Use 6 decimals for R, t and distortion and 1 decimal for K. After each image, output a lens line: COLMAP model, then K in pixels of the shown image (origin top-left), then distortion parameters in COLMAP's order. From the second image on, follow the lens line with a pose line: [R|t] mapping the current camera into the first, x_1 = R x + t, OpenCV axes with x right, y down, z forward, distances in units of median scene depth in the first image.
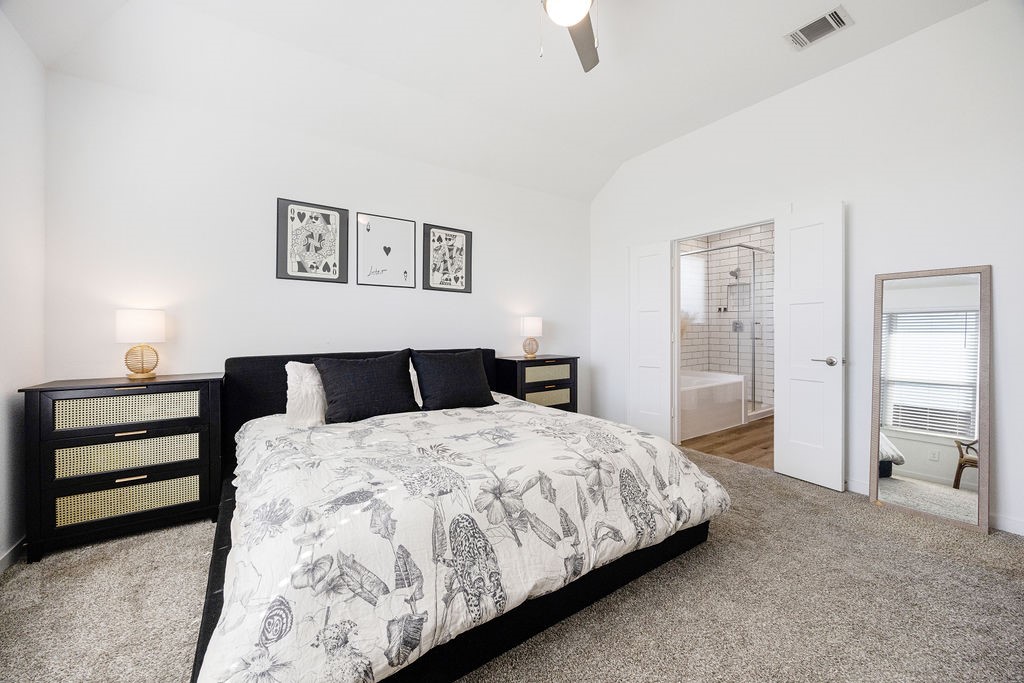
lens RADIAL K [[393.9, 0, 512.4], [0, 393.9, 334.4], [0, 0, 1]] dist [-0.011154, 0.000348]
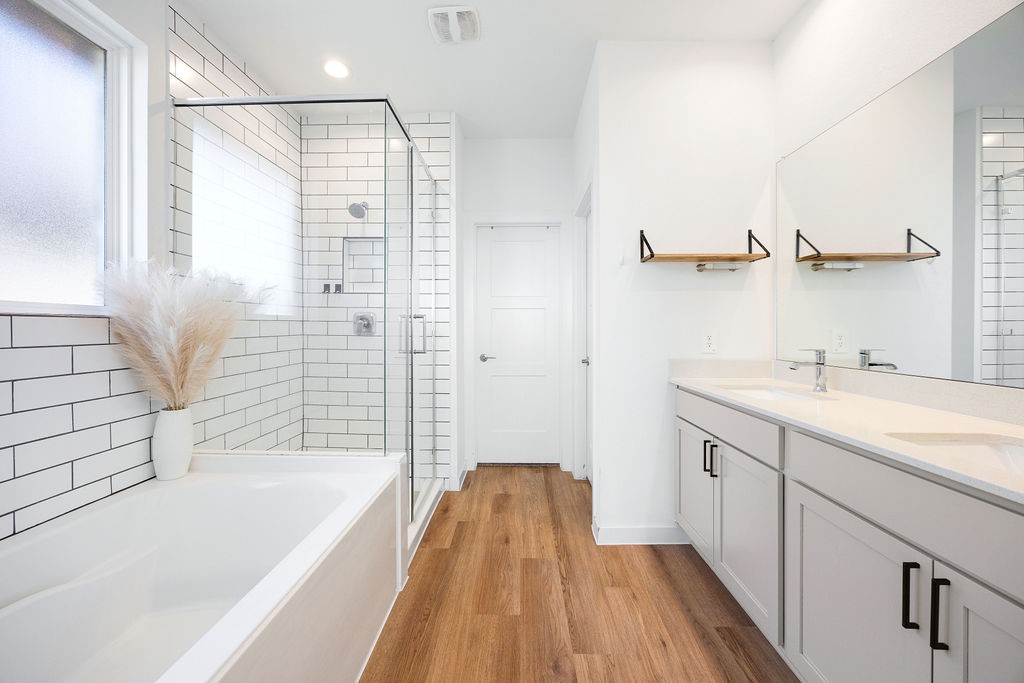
lens RADIAL K [[393.9, 0, 512.4], [0, 393.9, 334.4], [0, 0, 1]] dist [-0.011154, 0.000348]
pose [[0.580247, -0.000666, 0.814440, 0.279801], [0.003008, 0.999995, -0.001325, -0.006756], [-0.814435, 0.003219, 0.580246, 0.557625]]
